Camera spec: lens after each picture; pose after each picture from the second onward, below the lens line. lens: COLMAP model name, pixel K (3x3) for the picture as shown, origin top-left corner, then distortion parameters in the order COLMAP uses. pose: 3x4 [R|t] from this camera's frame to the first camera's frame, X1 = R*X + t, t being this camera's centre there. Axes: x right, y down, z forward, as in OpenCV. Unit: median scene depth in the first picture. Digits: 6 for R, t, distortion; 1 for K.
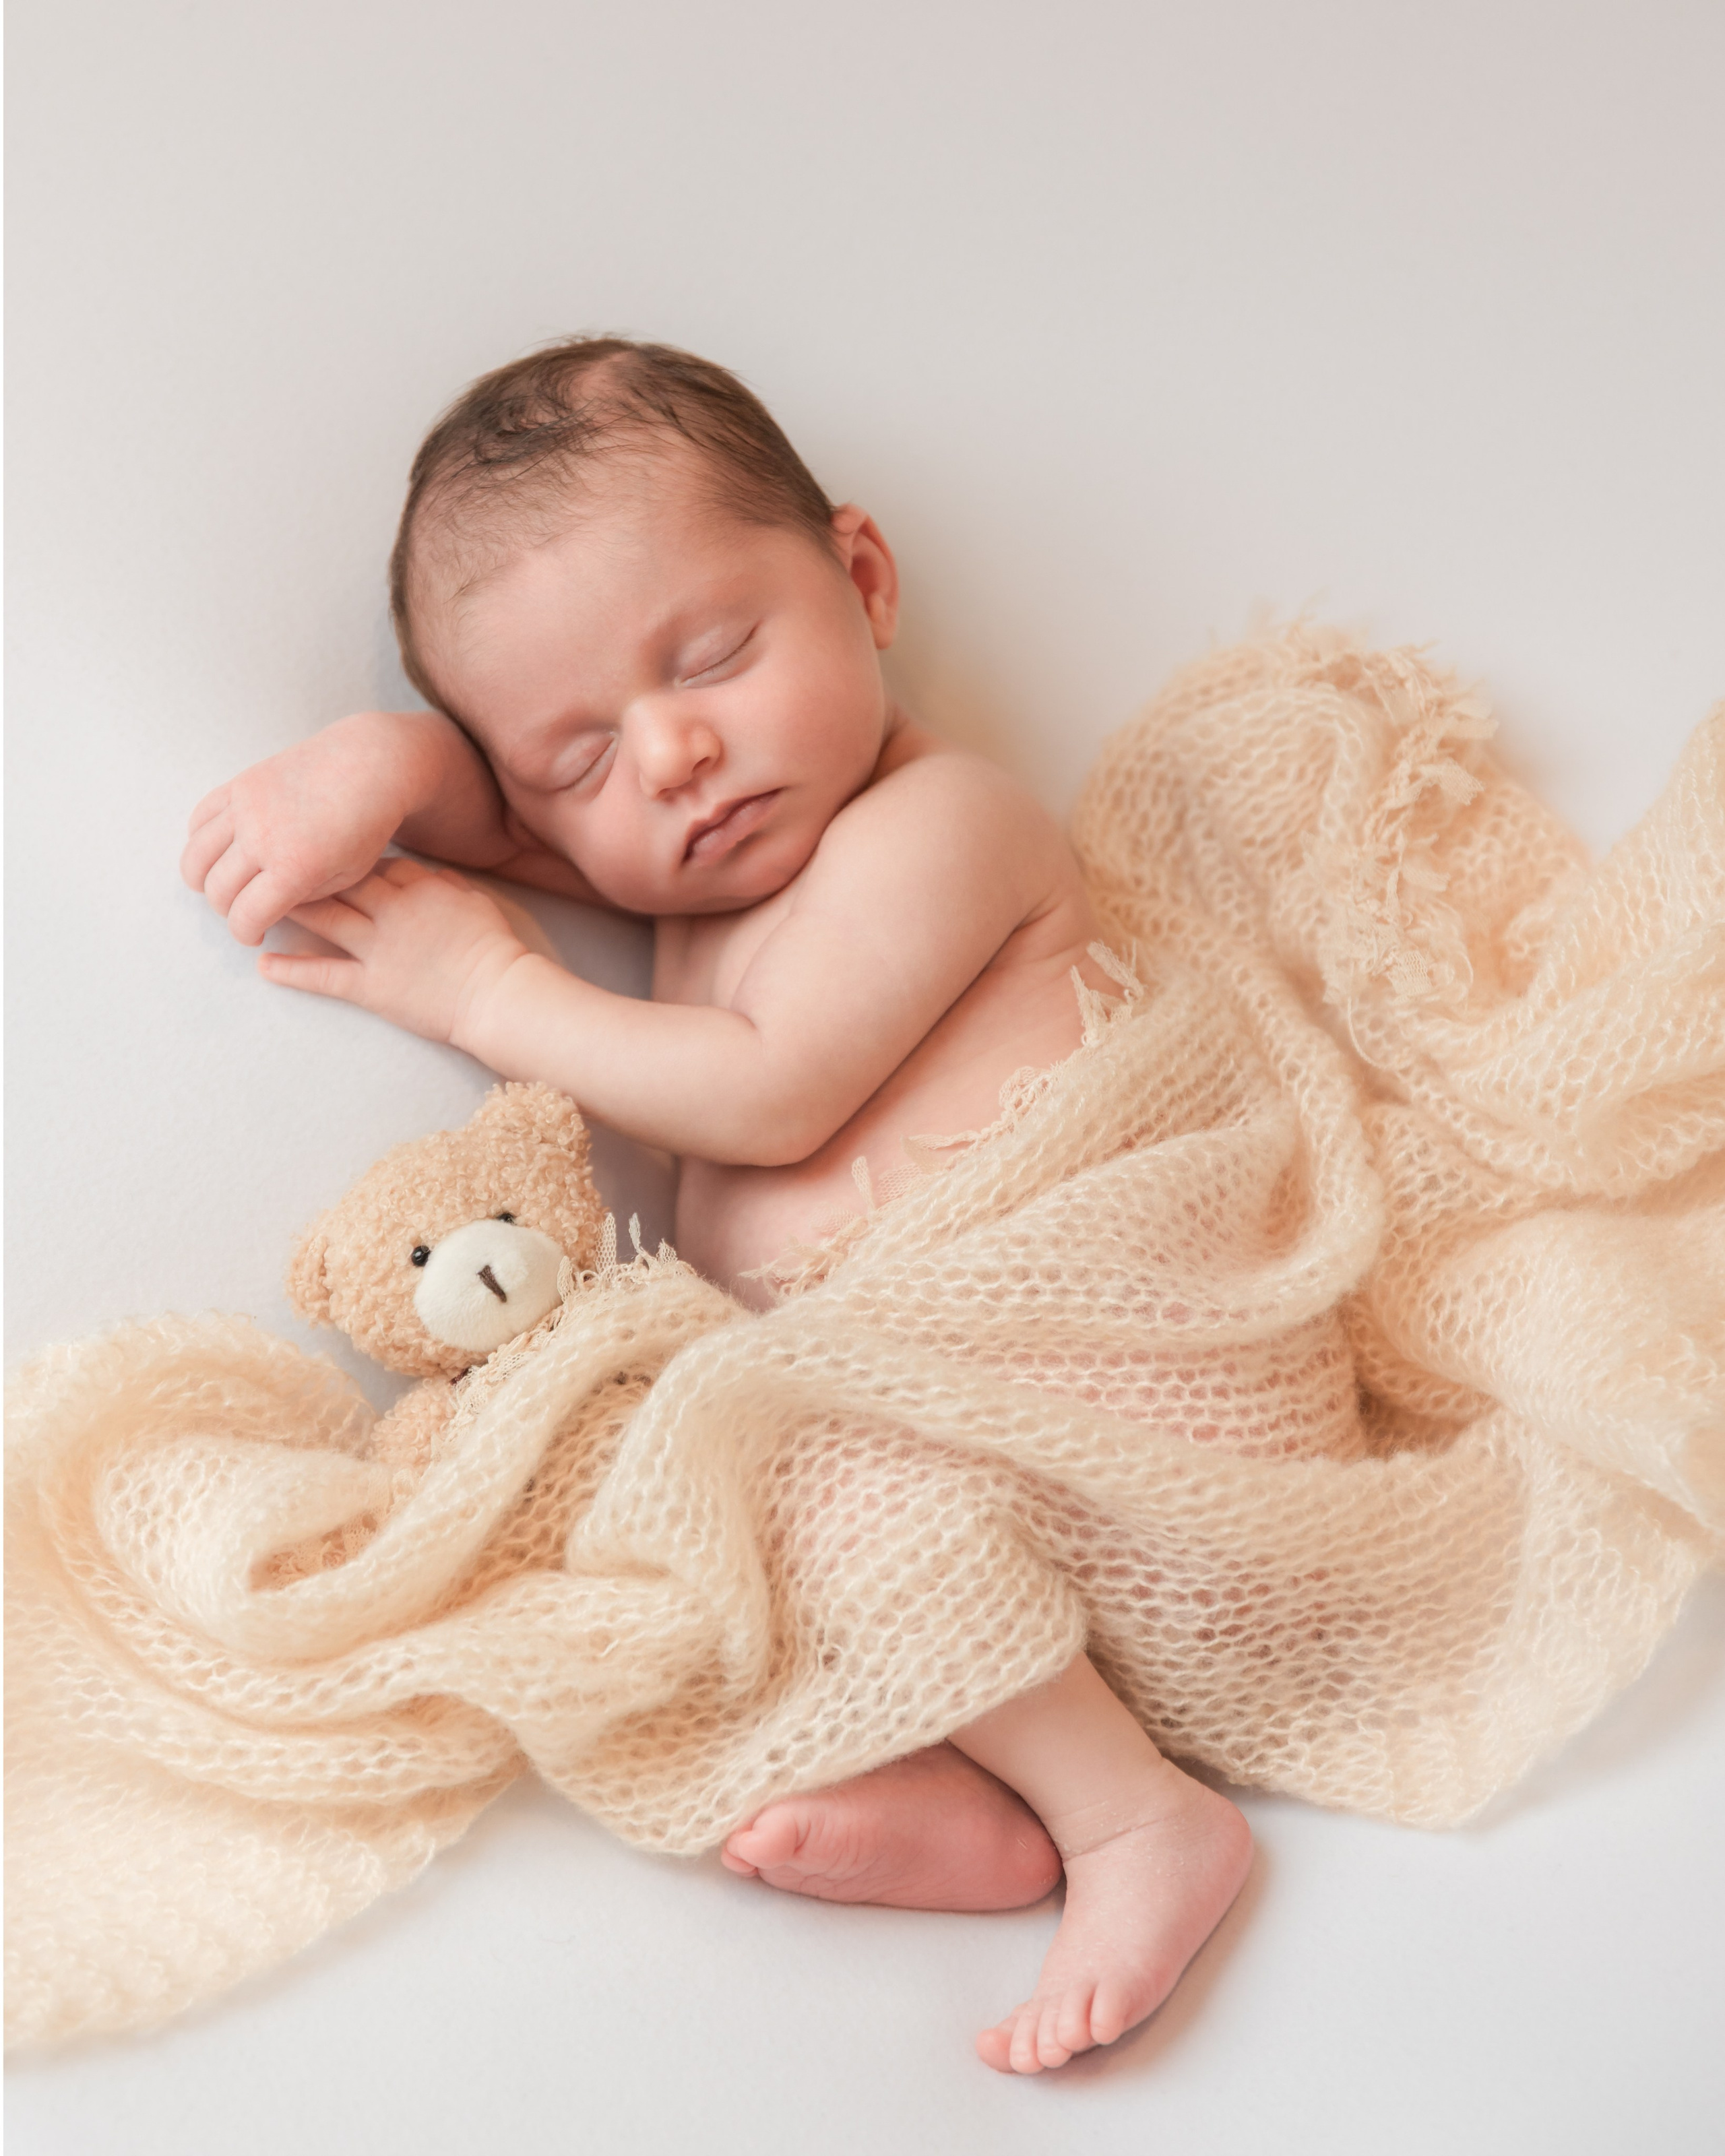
lens RADIAL K [[3767.2, 0, 862.5], [0, 3767.2, 1078.0], [0, 0, 1]] dist [0.262928, -3.829951]
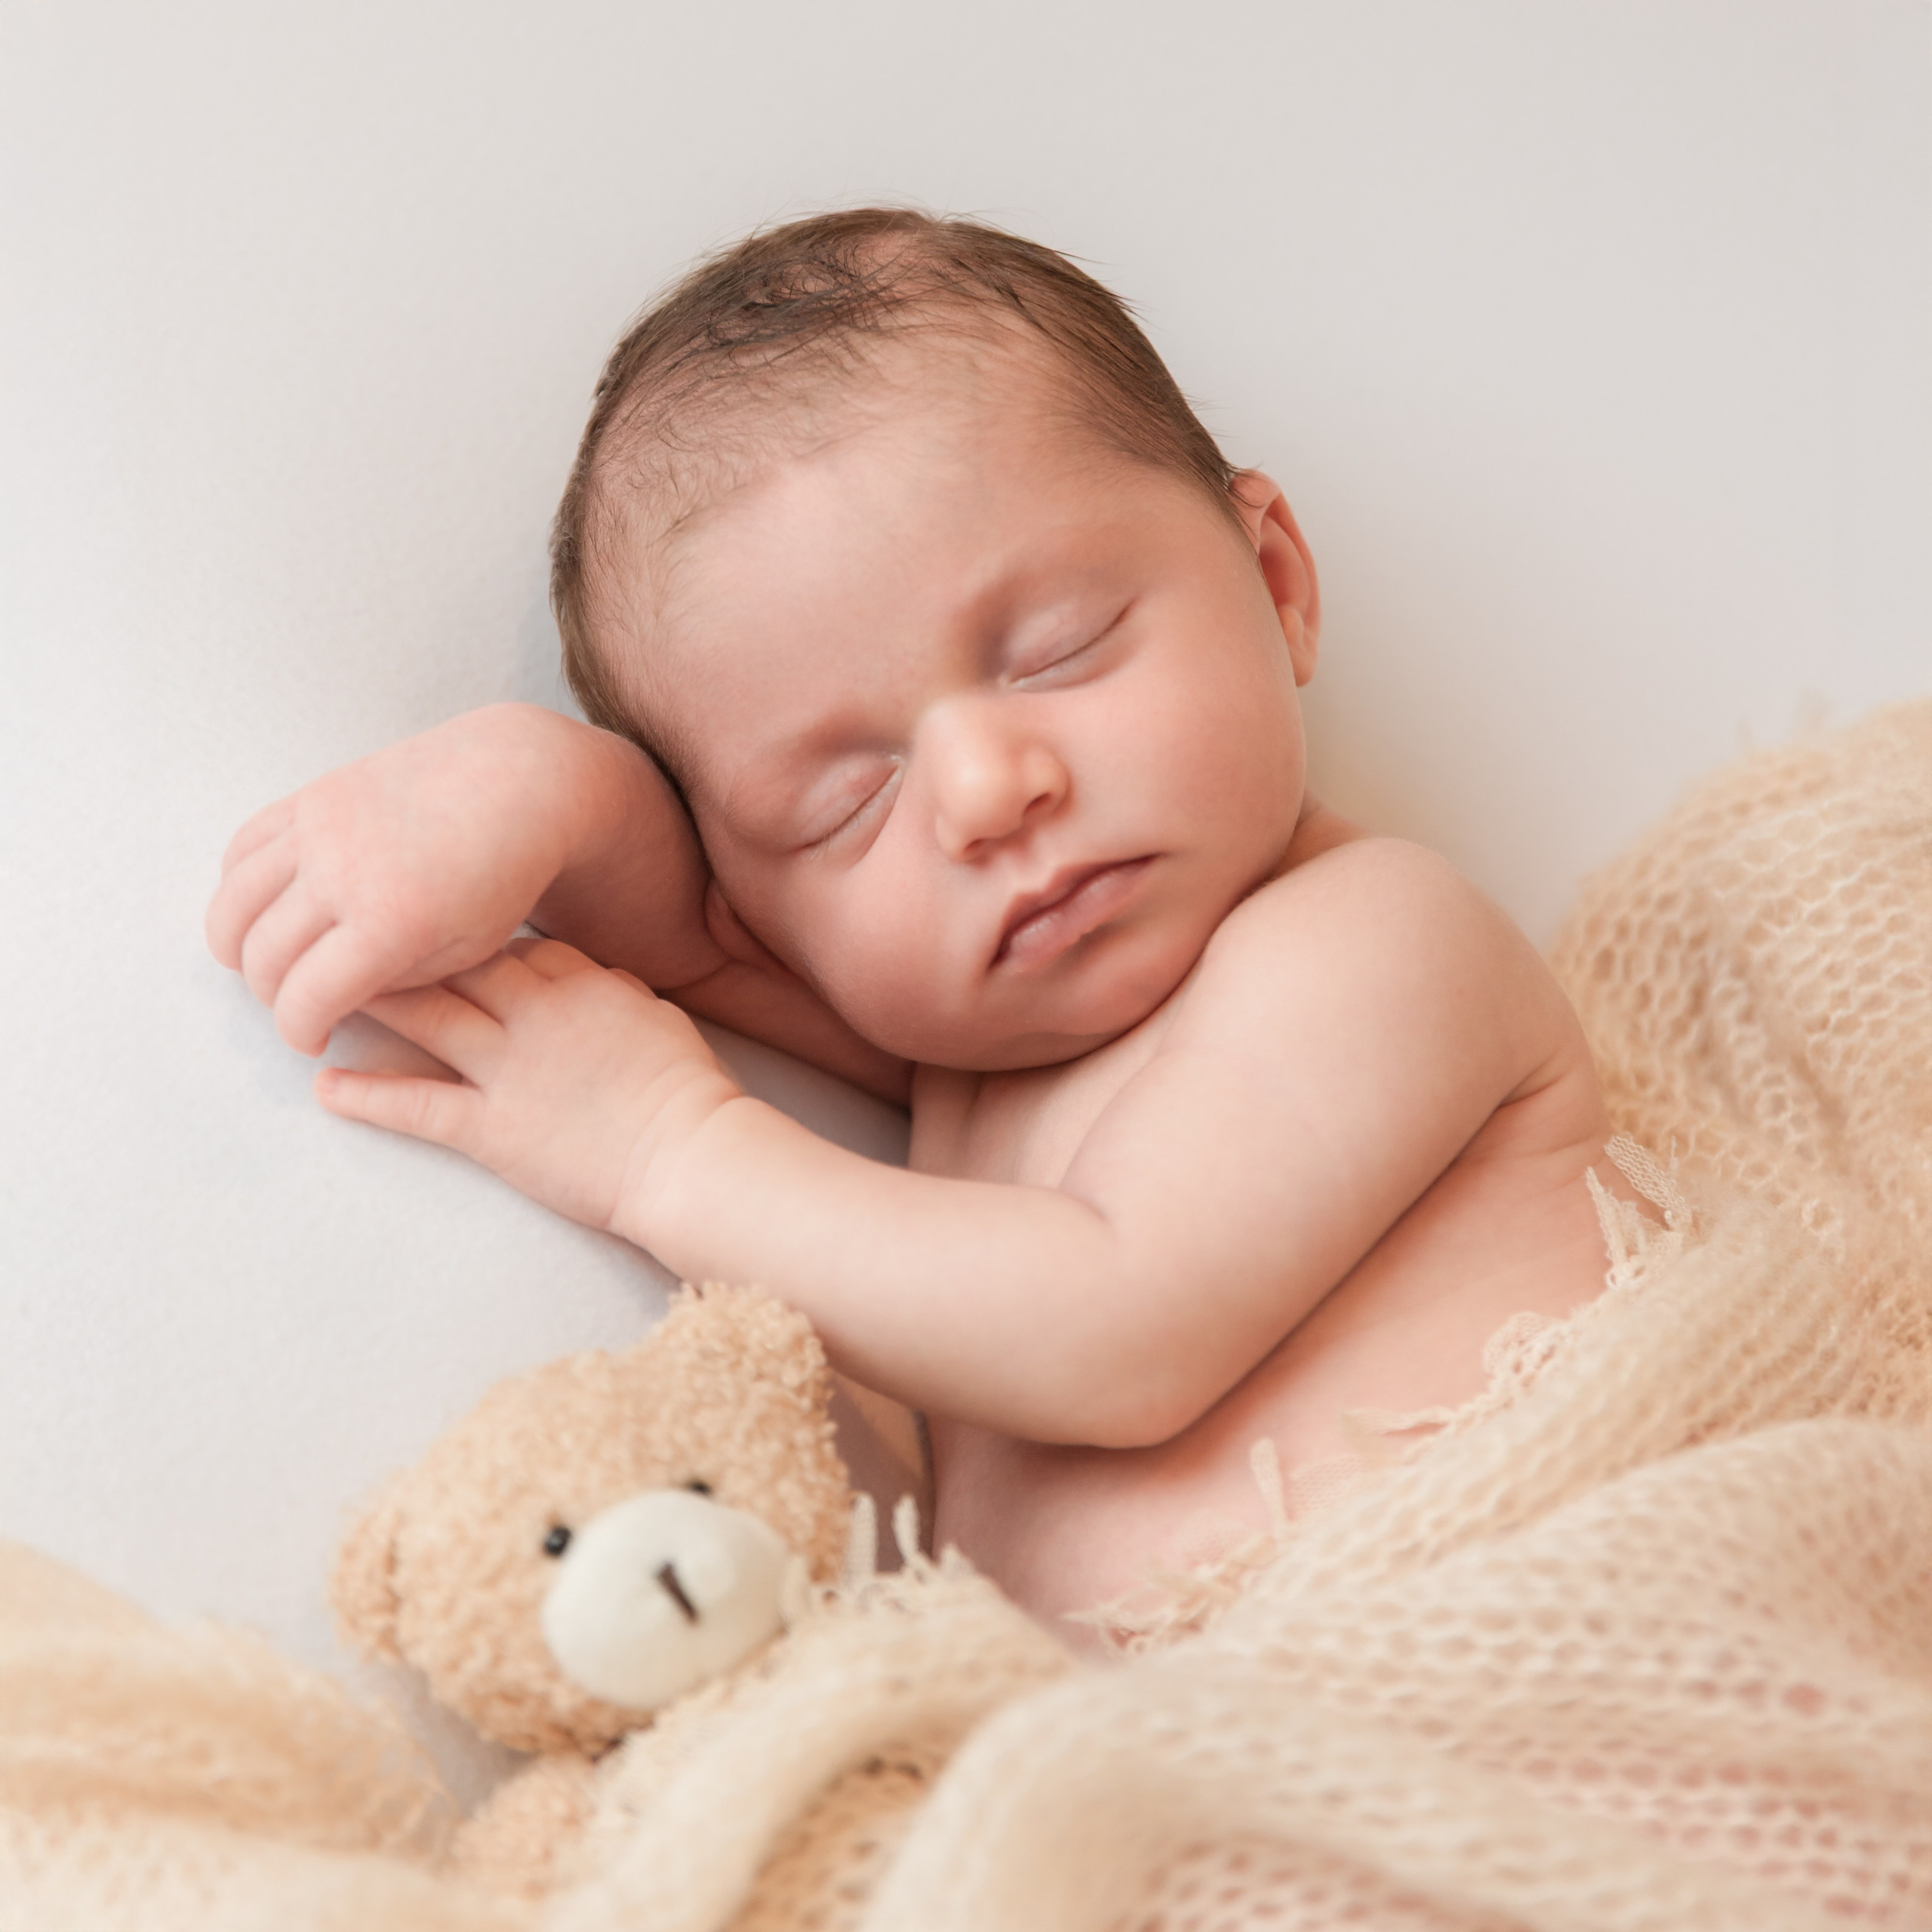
lens RADIAL K [[4070.4, 0, 966.0], [0, 4070.4, 966.0], [0, 0, 1]] dist [-0.059772, 0.279339]
pose [[0.998193, 0.055127, 0.023916, -0.069745], [-0.050246, 0.983995, -0.170966, 0.061816], [-0.032958, 0.169456, 0.984987, 0.330252]]
